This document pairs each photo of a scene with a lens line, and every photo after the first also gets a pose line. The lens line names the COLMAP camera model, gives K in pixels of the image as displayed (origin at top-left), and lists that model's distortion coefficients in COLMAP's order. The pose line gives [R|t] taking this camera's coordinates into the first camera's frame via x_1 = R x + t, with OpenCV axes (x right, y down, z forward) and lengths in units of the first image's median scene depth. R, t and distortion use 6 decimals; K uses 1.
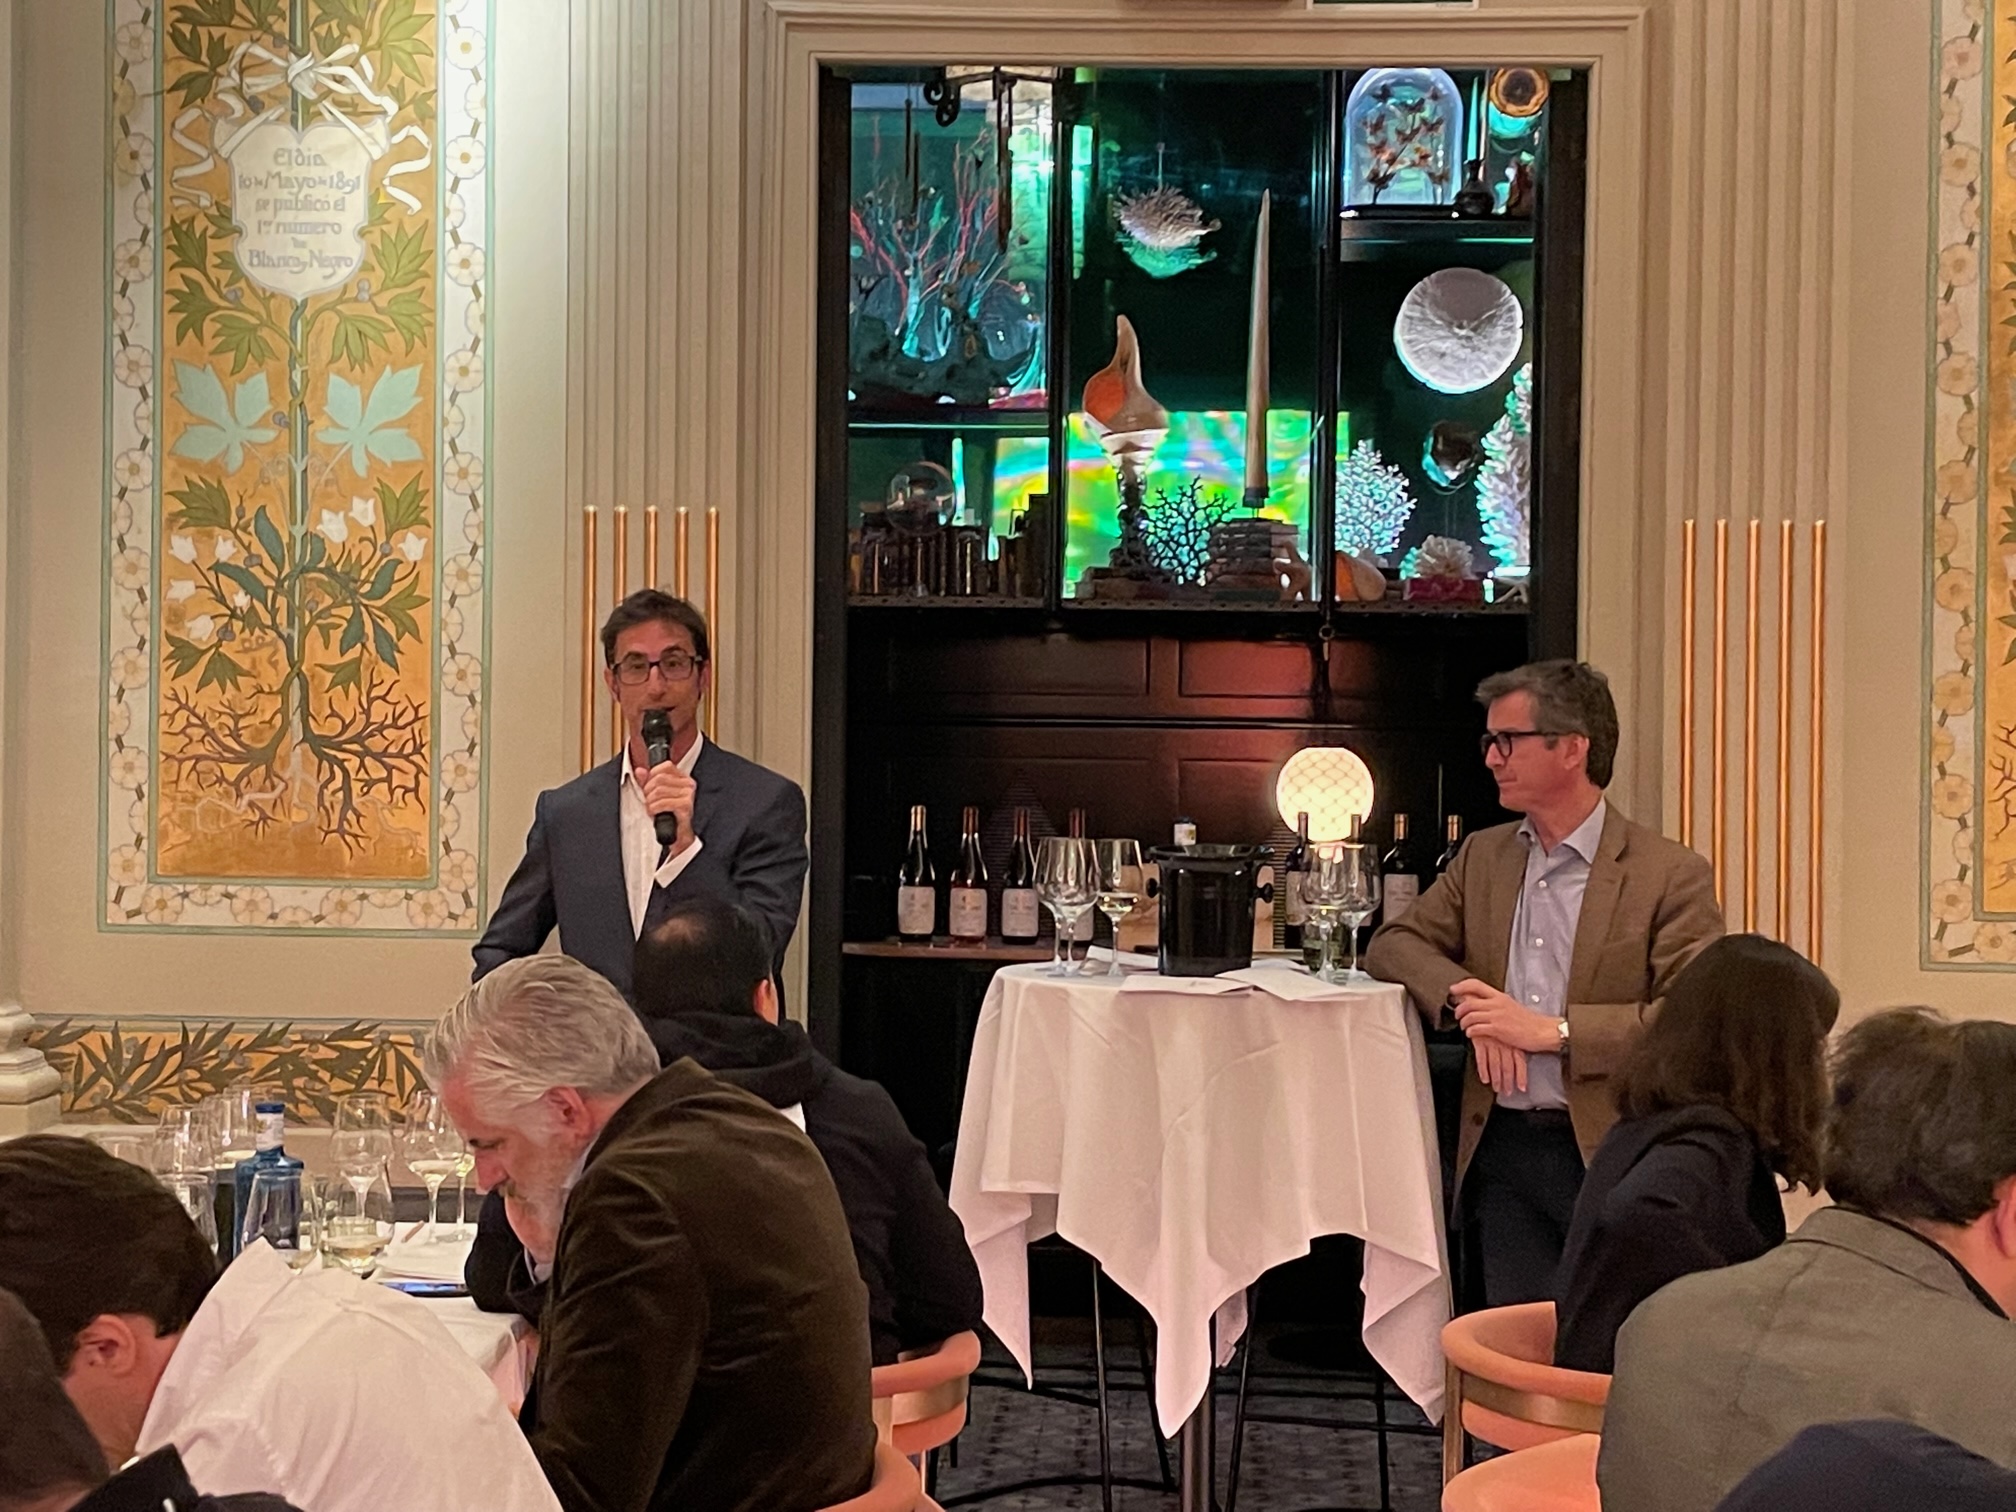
lens RADIAL K [[4485.1, 0, 1010.0], [0, 4485.1, 759.4], [0, 0, 1]] dist [0.141635, 0.000000]
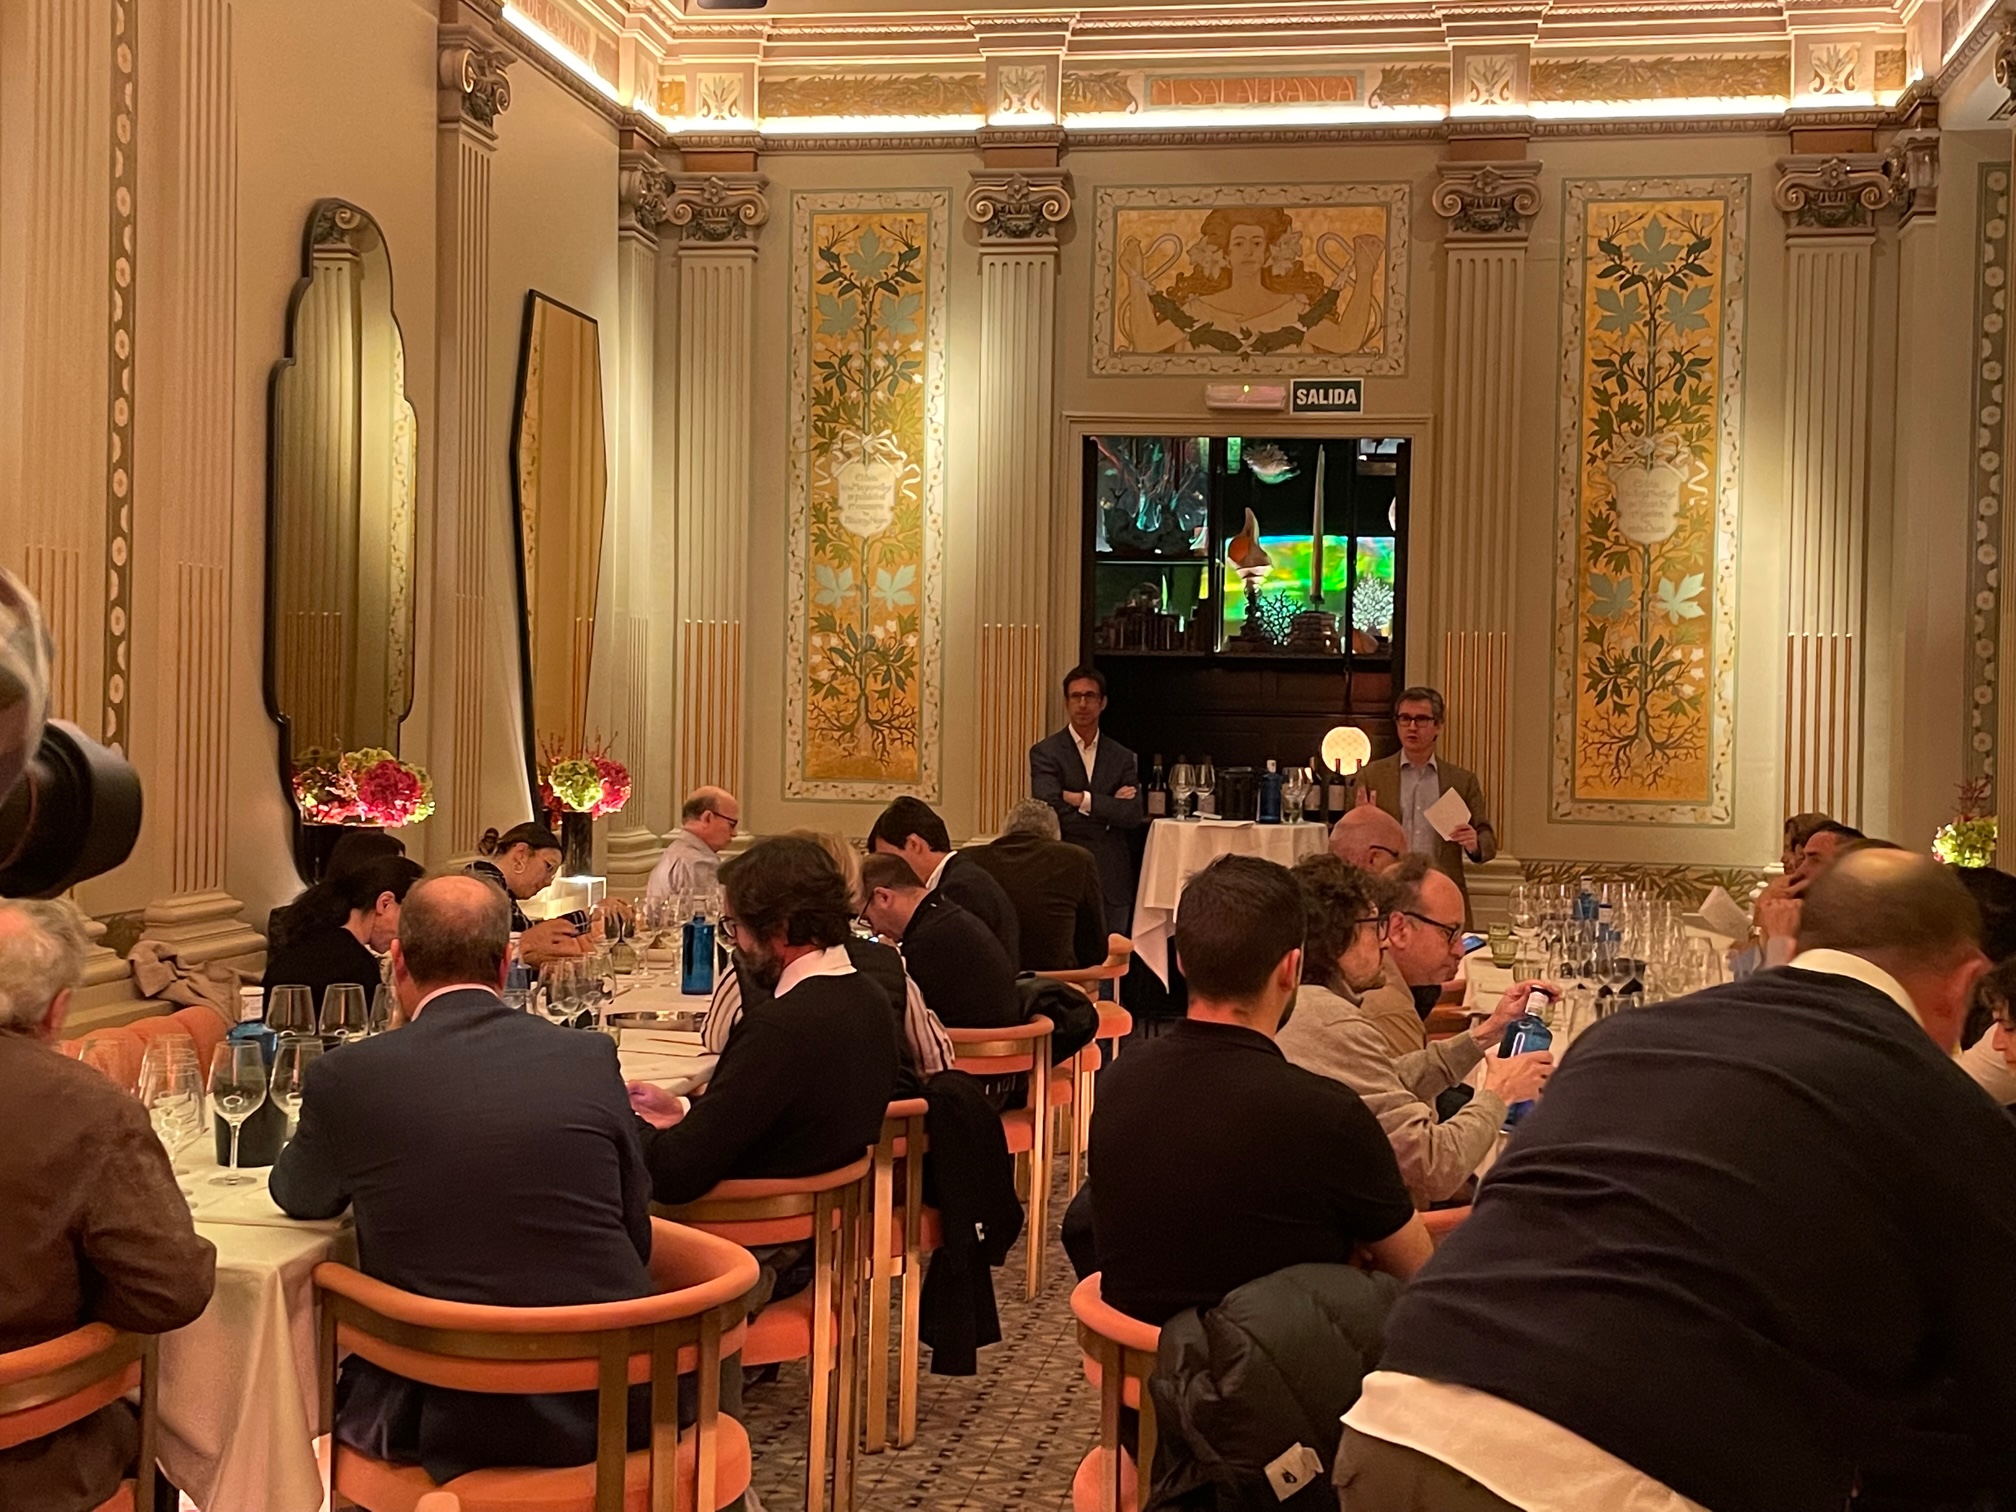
lens RADIAL K [[2504.0, 0, 1009.6], [0, 2504.0, 758.6], [0, 0, 1]] dist [0.088364, 0.000000]
pose [[0.996864, 0.006738, -0.078850, 0.023608], [-0.005896, 0.999923, 0.010906, 0.000337], [0.078917, -0.010406, 0.996827, -0.316838]]
